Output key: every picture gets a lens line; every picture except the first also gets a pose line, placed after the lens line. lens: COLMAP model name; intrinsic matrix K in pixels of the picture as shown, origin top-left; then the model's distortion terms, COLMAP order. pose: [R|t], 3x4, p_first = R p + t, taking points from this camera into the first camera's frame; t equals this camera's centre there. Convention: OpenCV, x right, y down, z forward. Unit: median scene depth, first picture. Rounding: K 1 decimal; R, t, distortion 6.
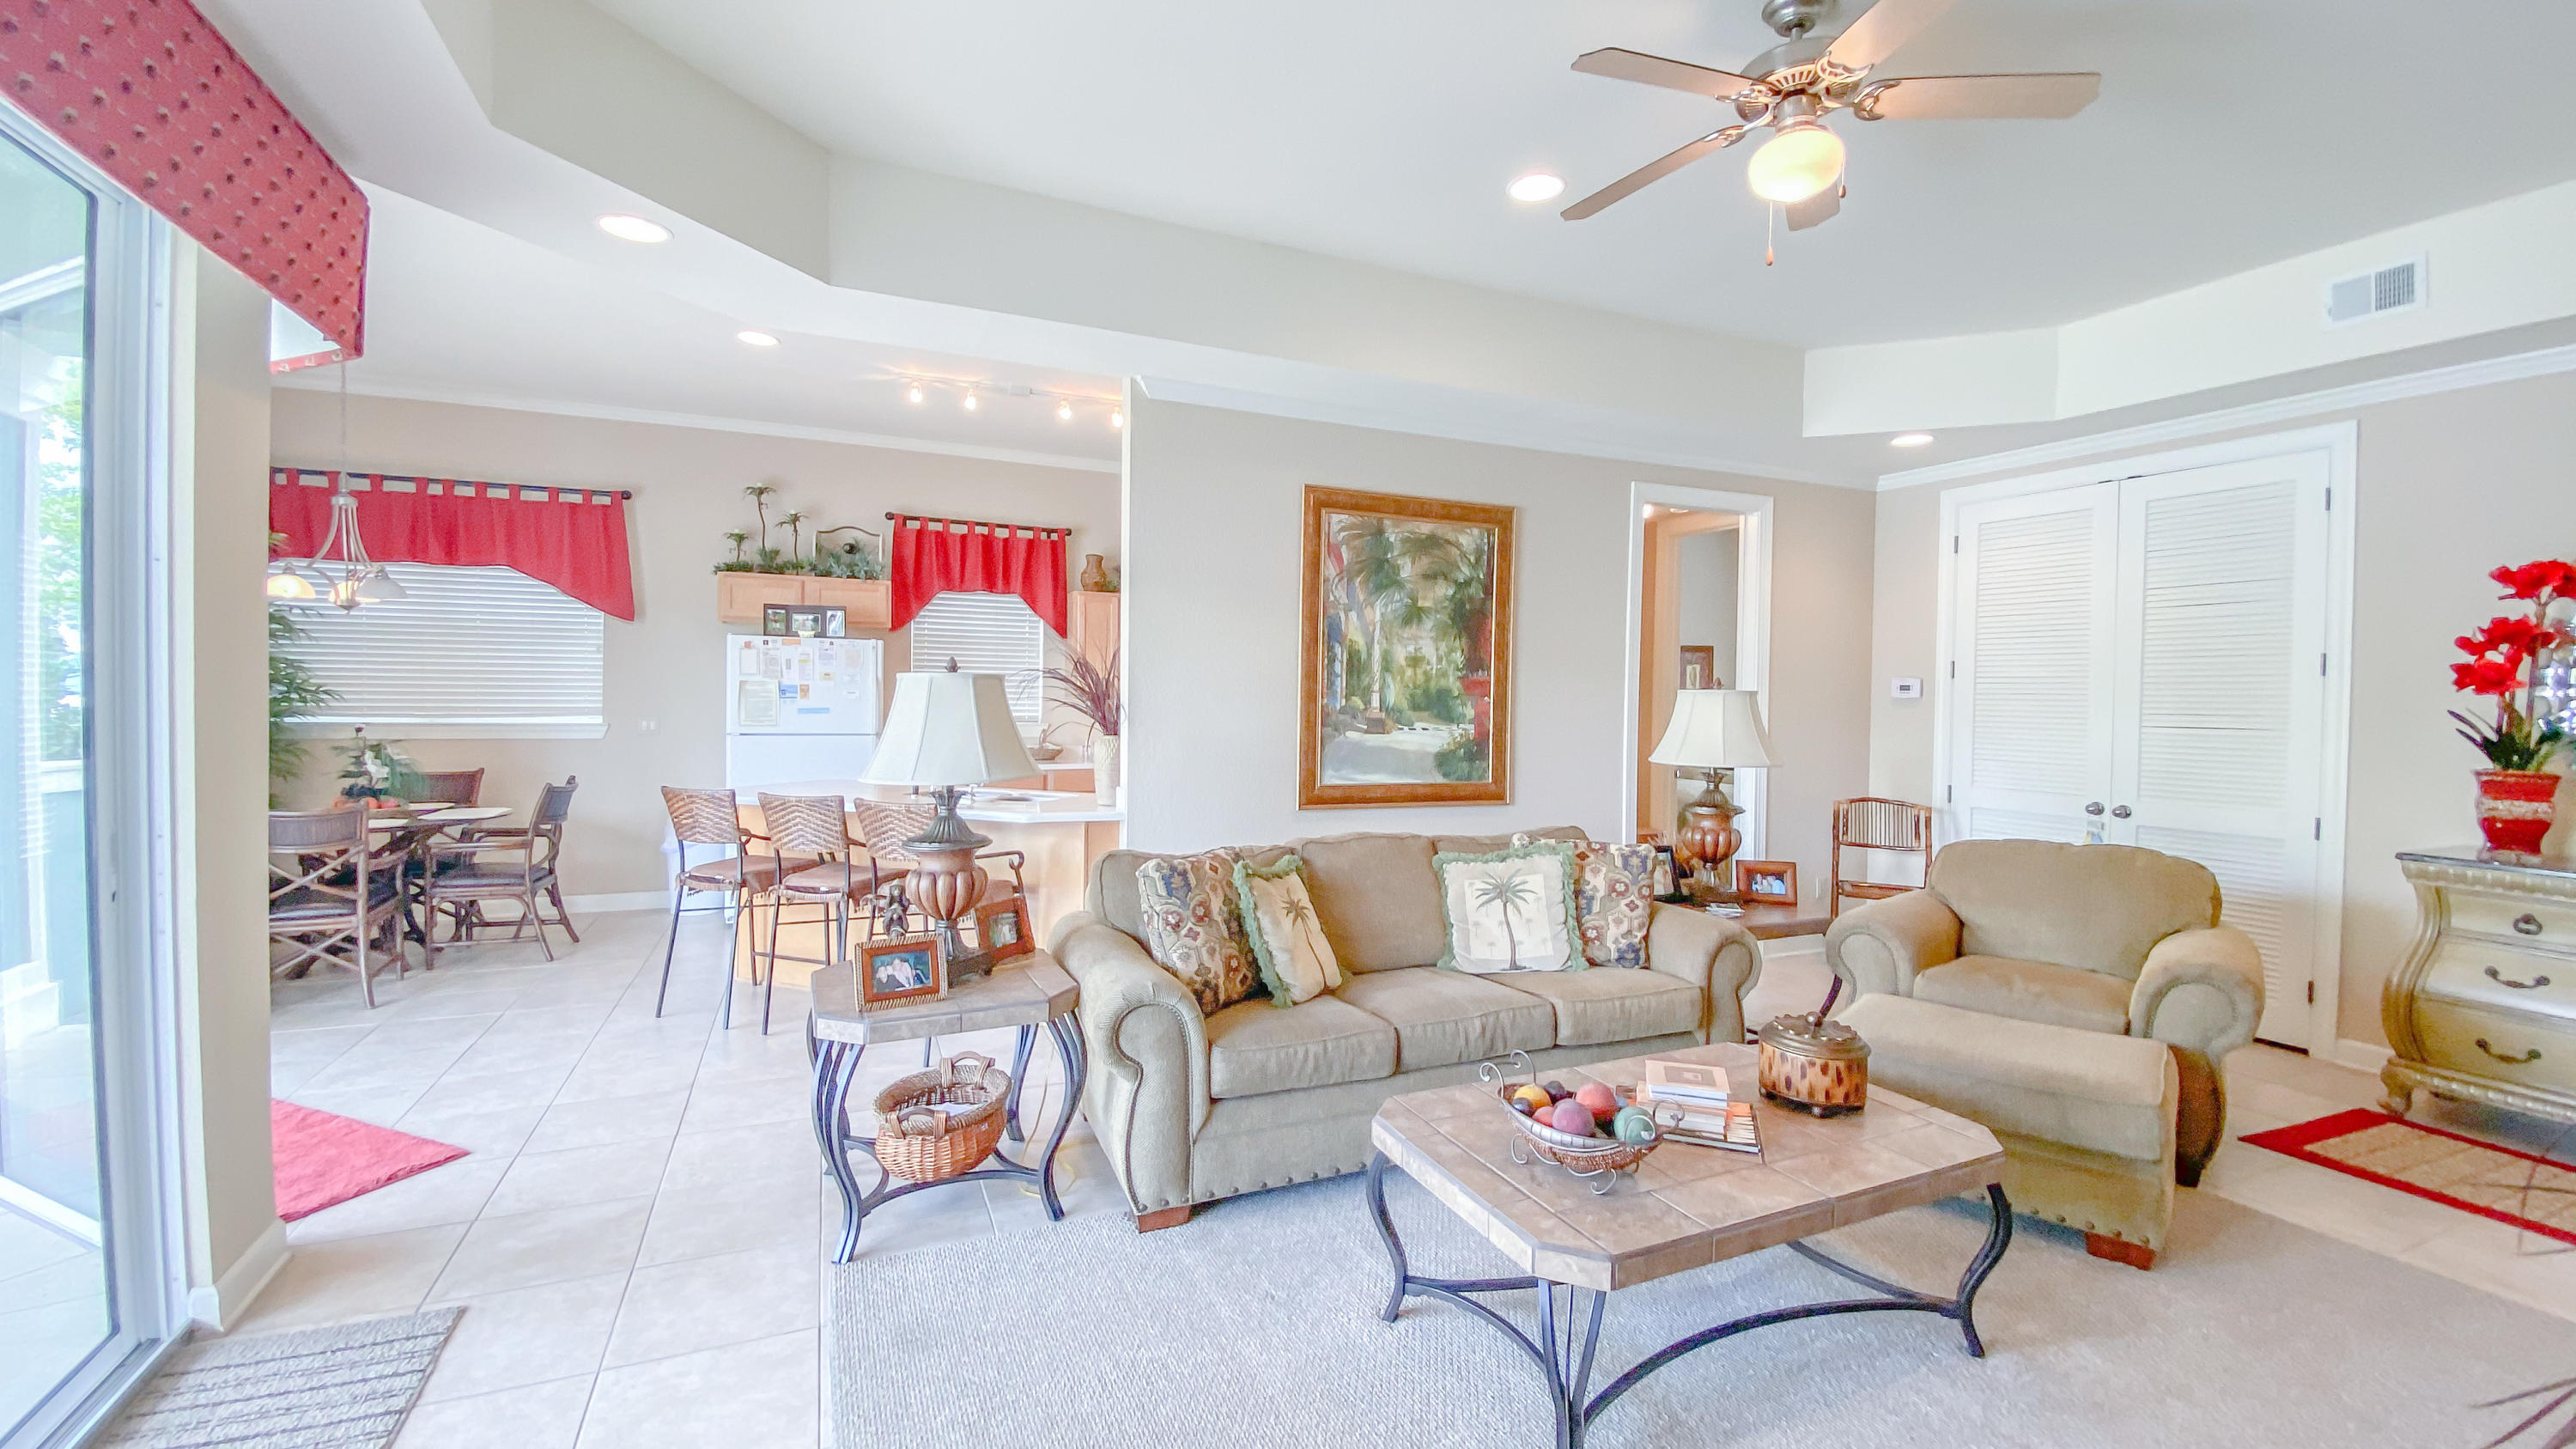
lens RADIAL K [[1029.4, 0, 1313.8], [0, 1029.4, 722.6], [0, 0, 1]] dist [0.000853, -0.020320]
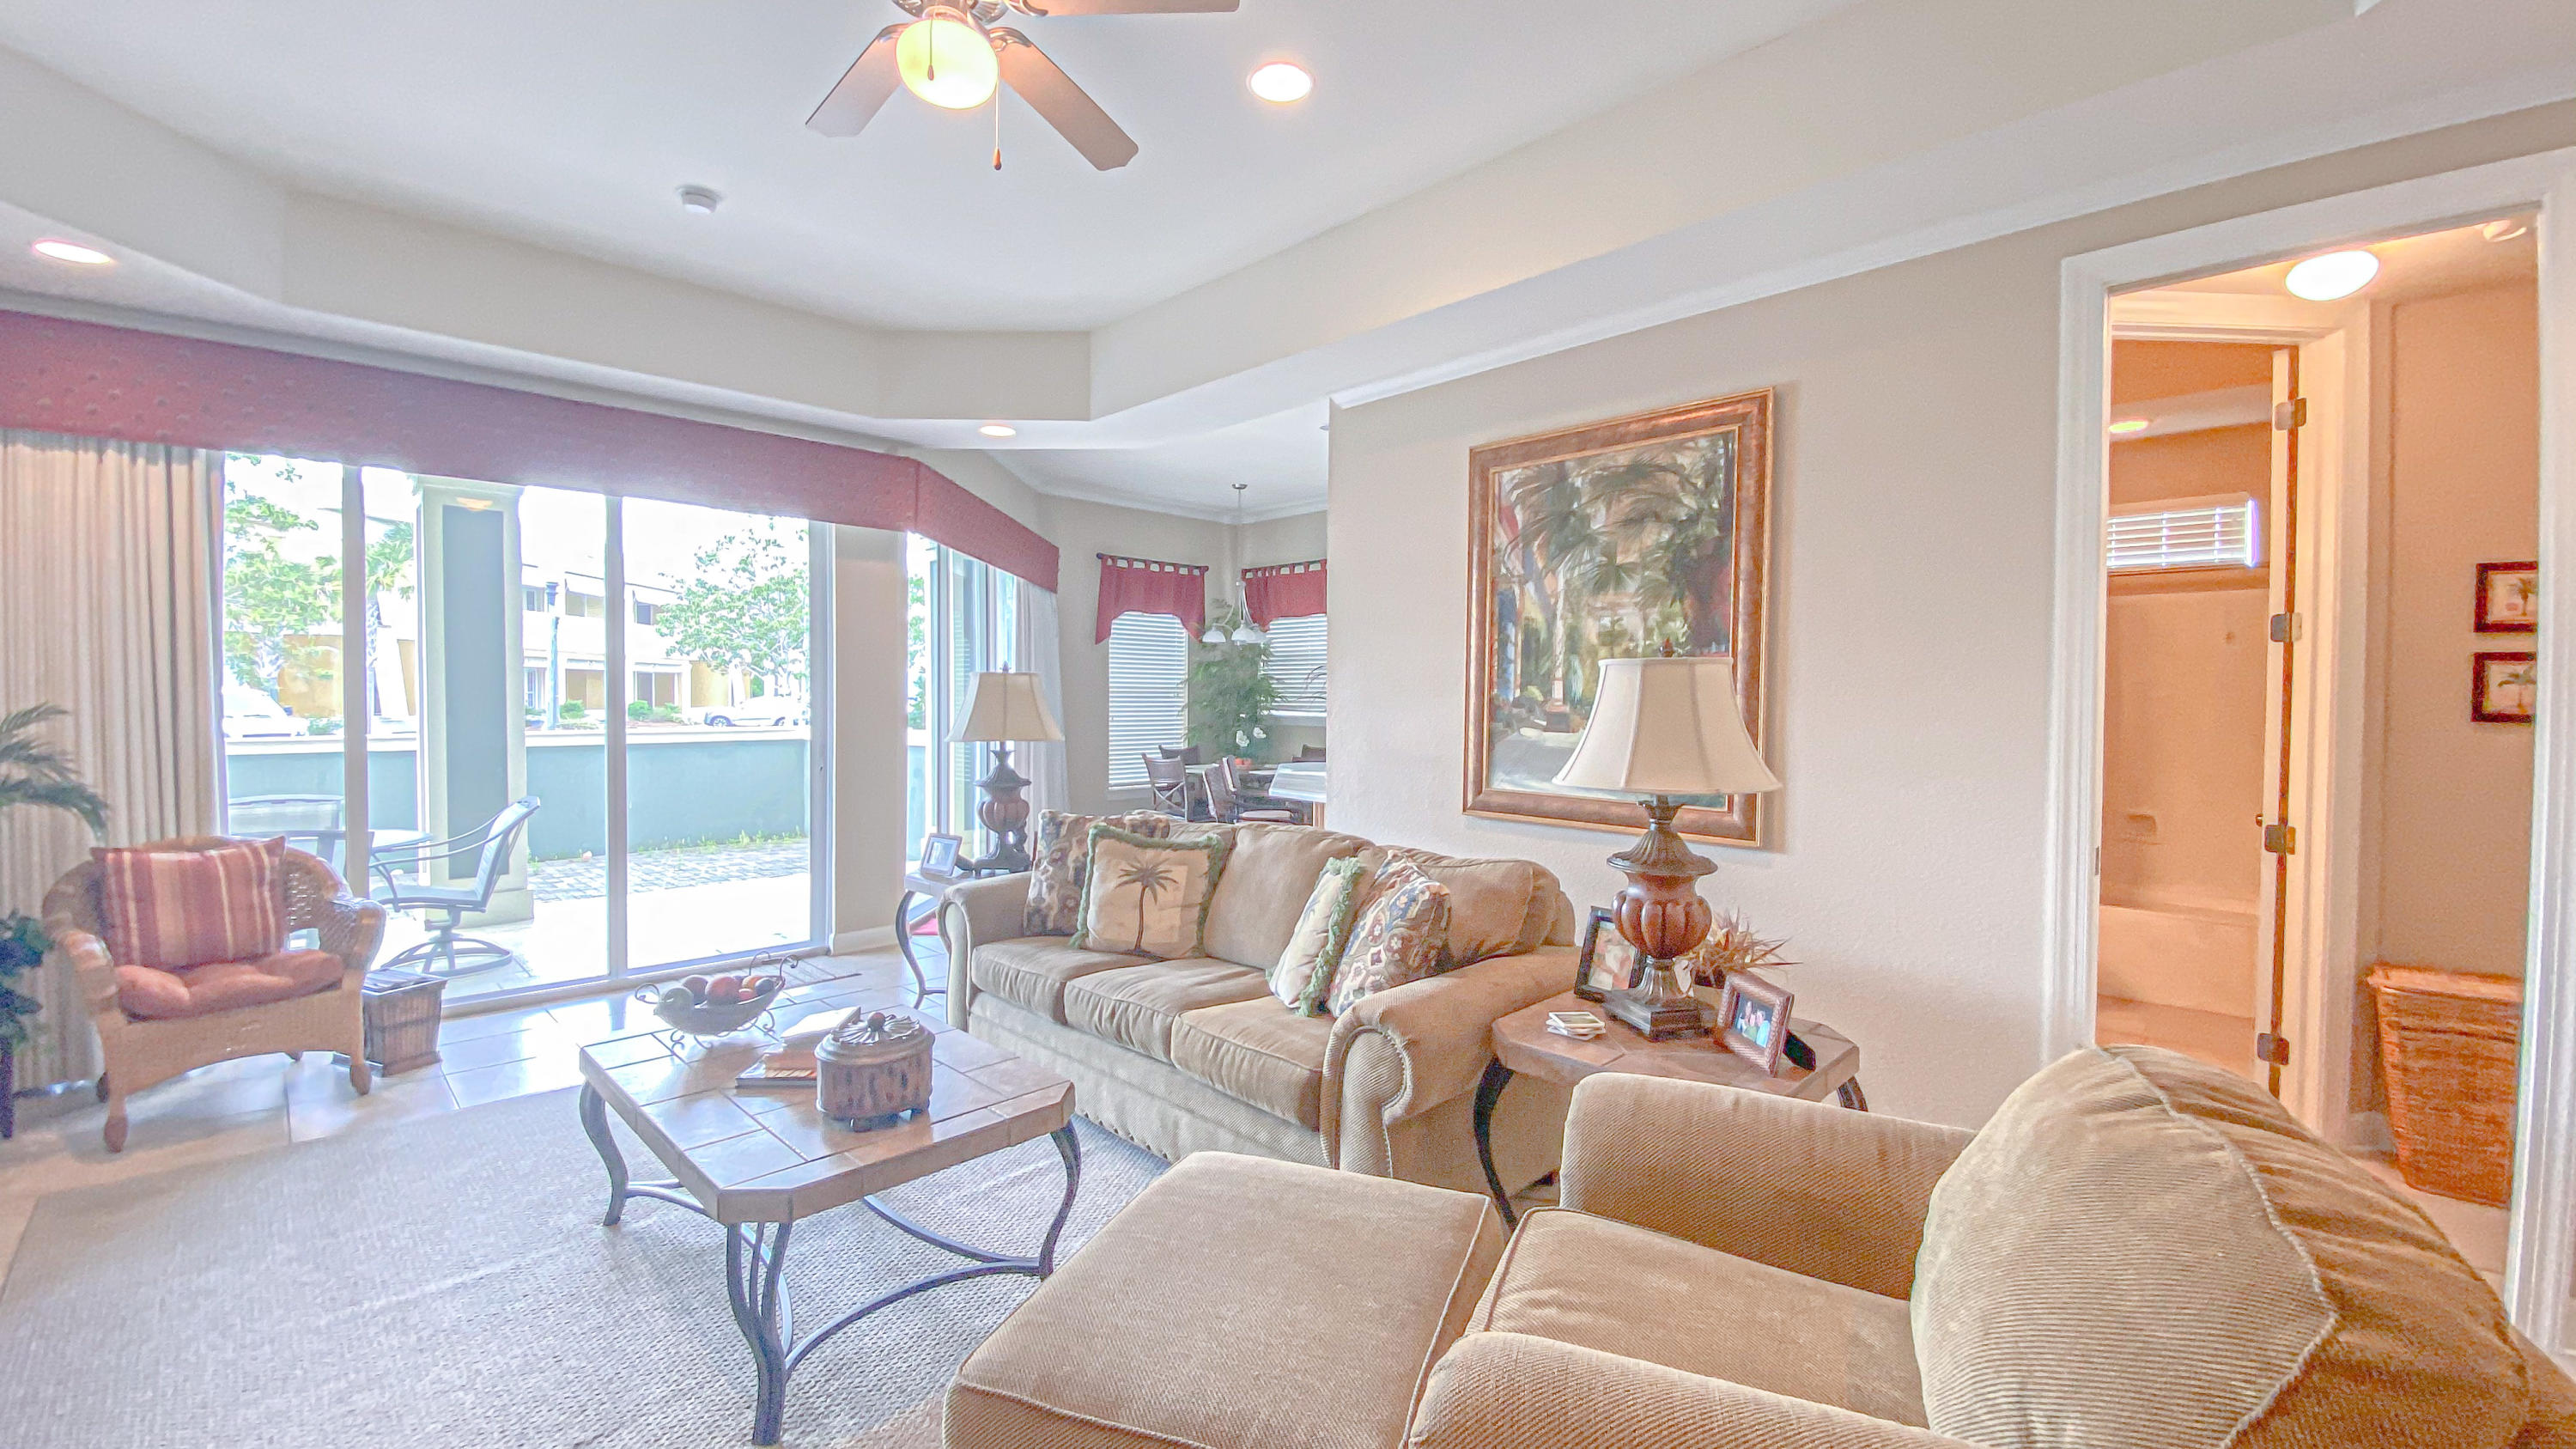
lens RADIAL K [[1040.7, 0, 1283.3], [0, 1040.7, 718.0], [0, 0, 1]] dist [0.020347, -0.021026]
pose [[0.330376, 0.009266, -0.943804, 0.700005], [-0.025470, 0.999675, 0.000899, 0.004378], [0.943506, 0.023741, 0.330504, 0.494569]]
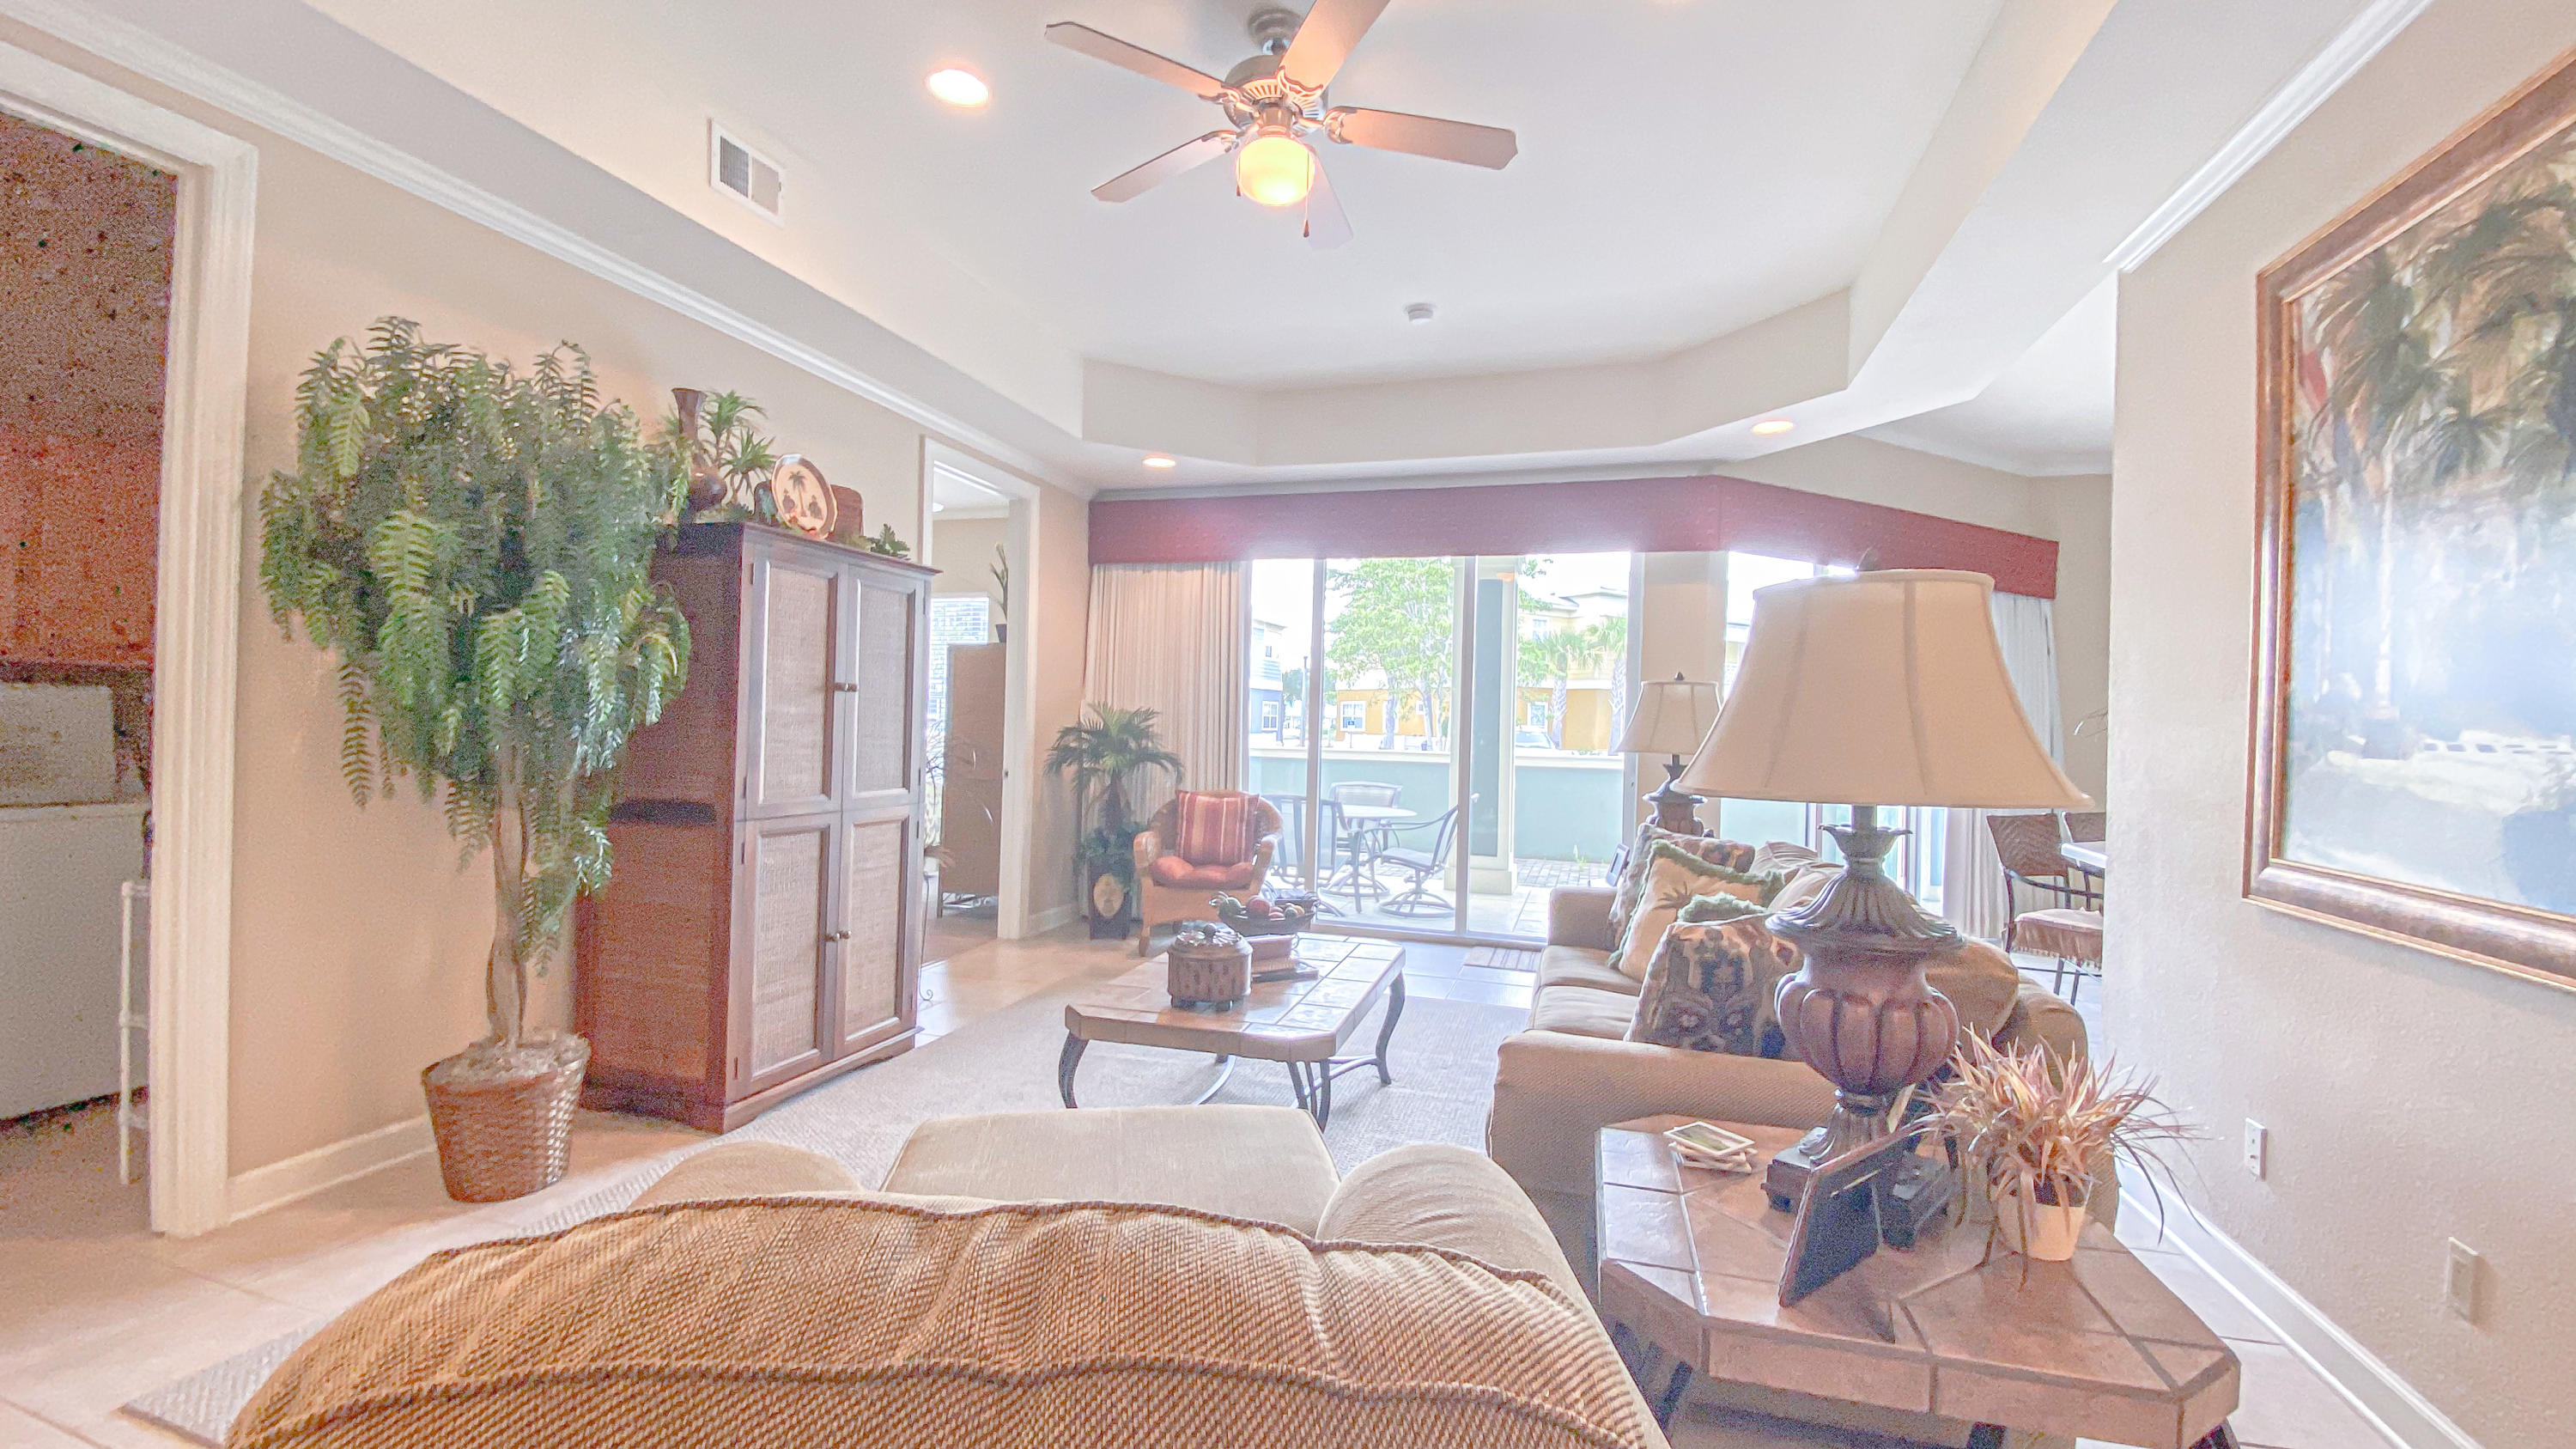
lens RADIAL K [[1036.5, 0, 1283.1], [0, 1036.5, 722.4], [0, 0, 1]] dist [0.021861, -0.020858]
pose [[-0.673968, -0.028810, -0.738199, 0.625454], [-0.050337, 0.998708, 0.006981, 0.015363], [0.737044, 0.041864, -0.674547, 0.887889]]
